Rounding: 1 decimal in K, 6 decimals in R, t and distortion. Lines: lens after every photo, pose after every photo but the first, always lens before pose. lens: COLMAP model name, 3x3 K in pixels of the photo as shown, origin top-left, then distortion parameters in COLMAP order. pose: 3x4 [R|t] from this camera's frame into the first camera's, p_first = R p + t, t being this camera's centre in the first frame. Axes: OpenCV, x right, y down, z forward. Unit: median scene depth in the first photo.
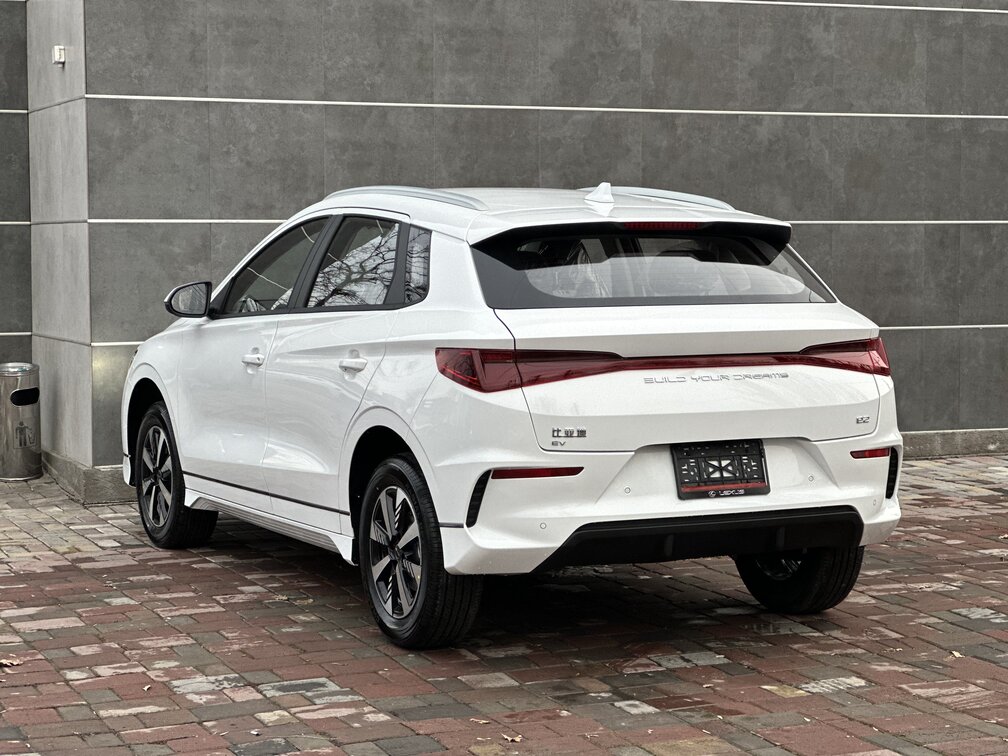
lens RADIAL K [[2212.4, 0, 505.1], [0, 2212.4, 372.6], [0, 0, 1]] dist [0.195996, 0.000000]
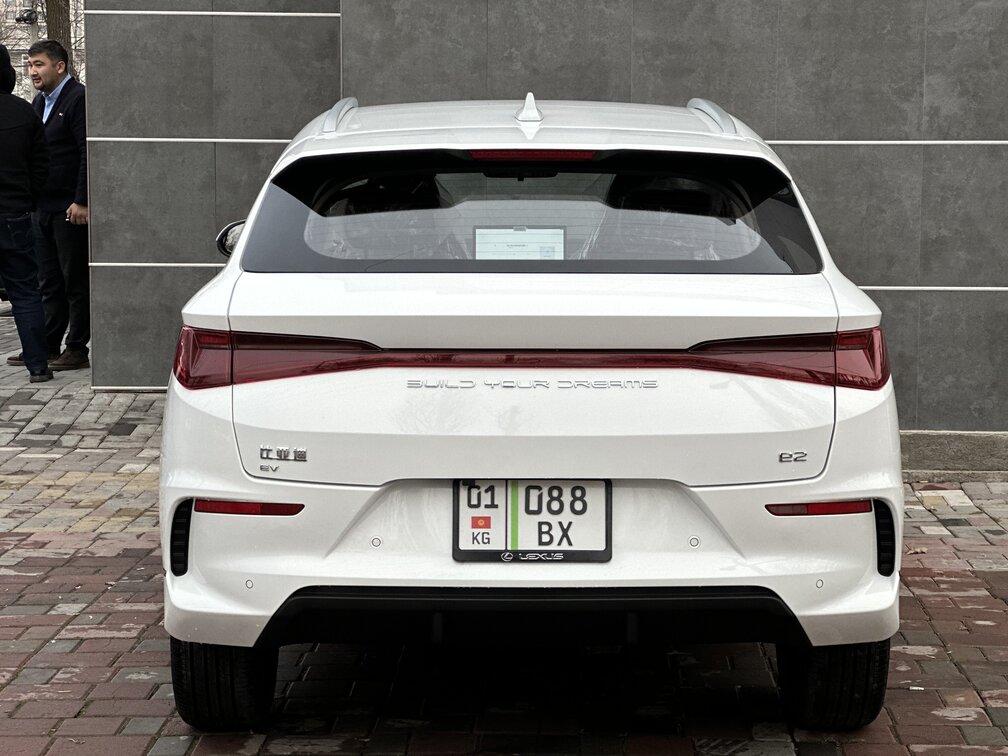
lens RADIAL K [[2212.4, 0, 517.1], [0, 2212.4, 356.5], [0, 0, 1]] dist [0.195996, 0.000000]
pose [[0.902398, 0.049093, -0.428098, 0.240755], [-0.035534, 0.998583, 0.039610, -0.020623], [0.429436, -0.020532, 0.902864, 0.250341]]
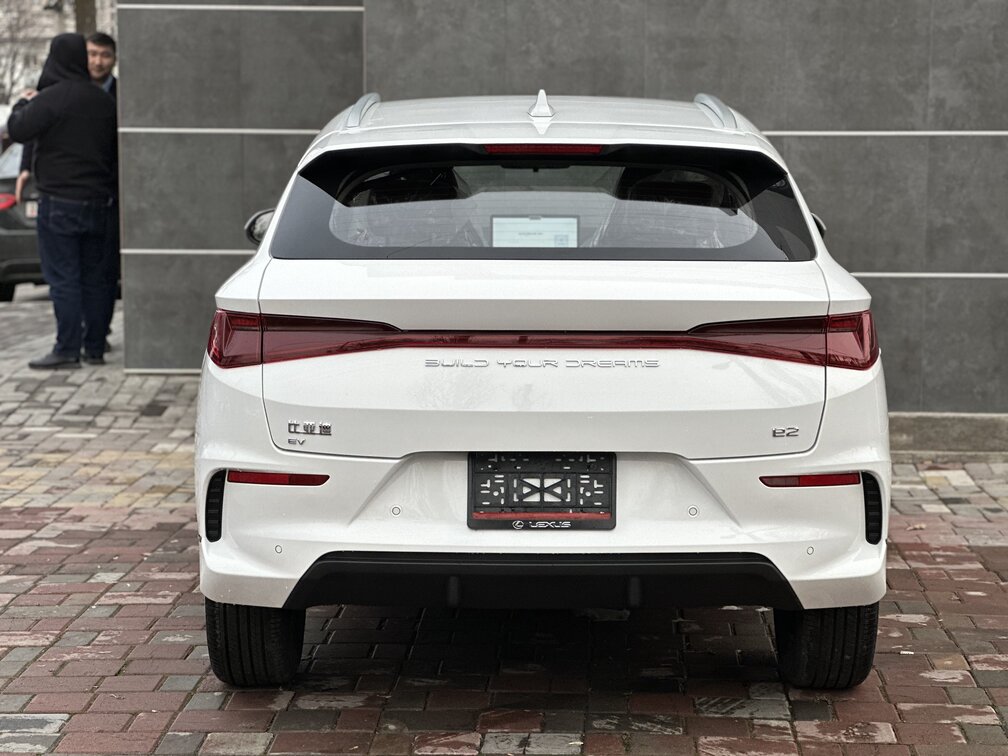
lens RADIAL K [[2212.4, 0, 505.2], [0, 2212.4, 380.9], [0, 0, 1]] dist [0.195996, 0.000000]
pose [[0.895304, 0.057766, -0.441694, 0.256239], [-0.036430, 0.997730, 0.056643, -0.020581], [0.443964, -0.034621, 0.895376, 0.224079]]
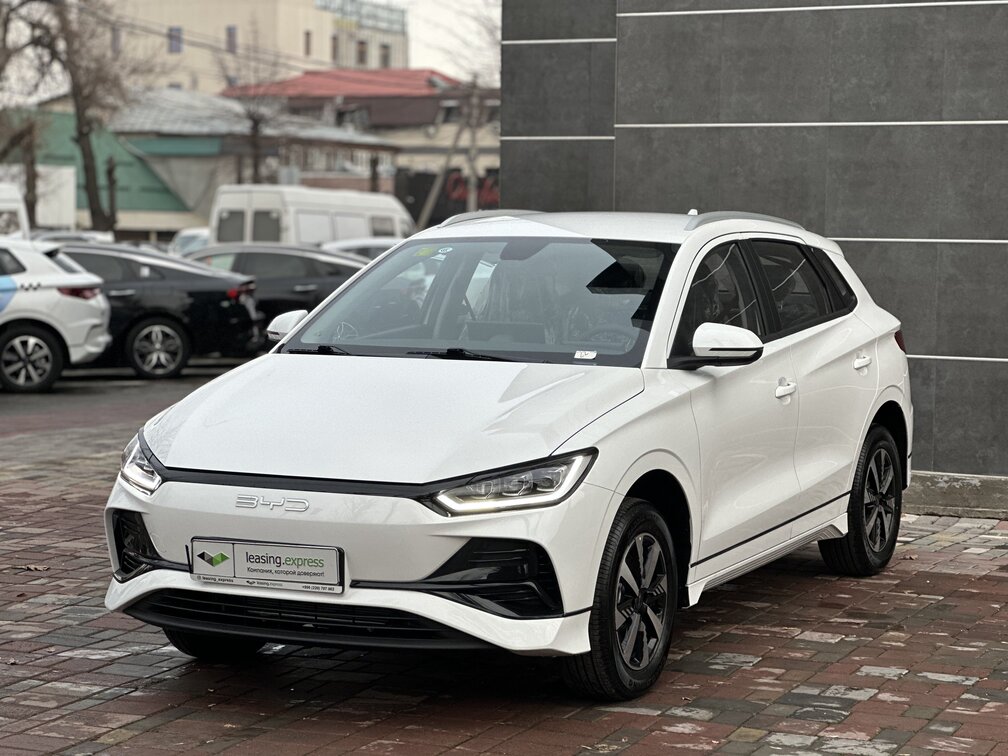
lens RADIAL K [[2212.4, 0, 503.0], [0, 2212.4, 385.9], [0, 0, 1]] dist [0.195996, 0.000000]
pose [[0.654652, 0.068477, -0.752823, 0.621180], [-0.064810, 0.997306, 0.034357, -0.026631], [0.753147, 0.026299, 0.657326, 0.214136]]
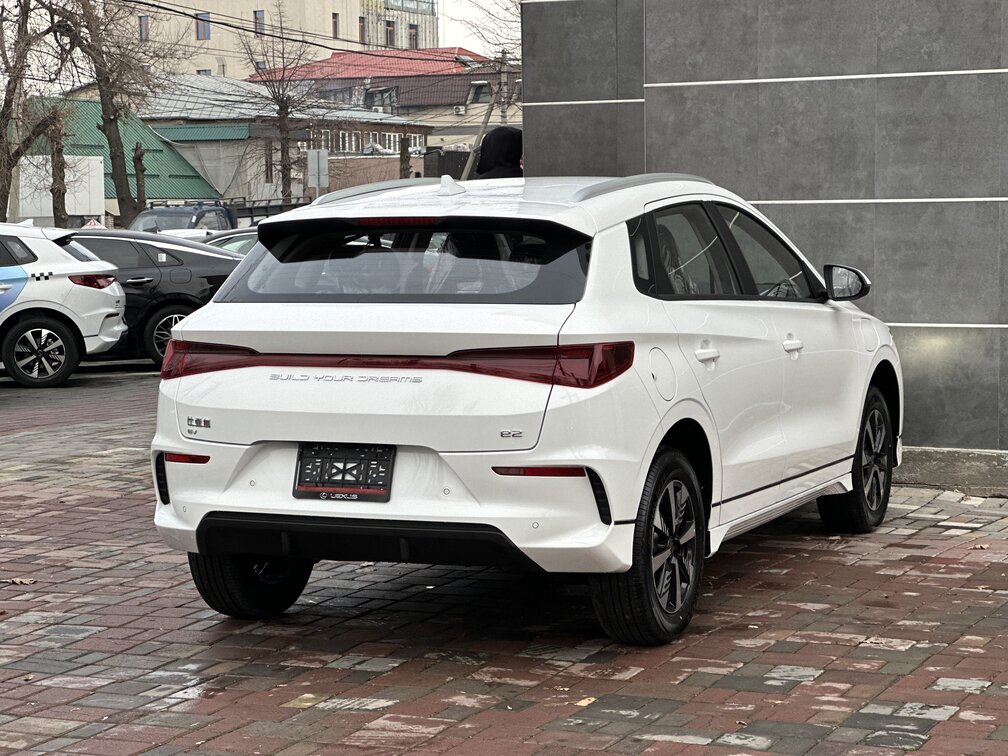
lens RADIAL K [[2212.4, 0, 502.5], [0, 2212.4, 367.1], [0, 0, 1]] dist [0.195996, 0.000000]
pose [[0.642888, 0.053082, -0.764119, 0.565069], [-0.039504, 0.998566, 0.036132, -0.025921], [0.764941, 0.006957, 0.644063, 0.269641]]
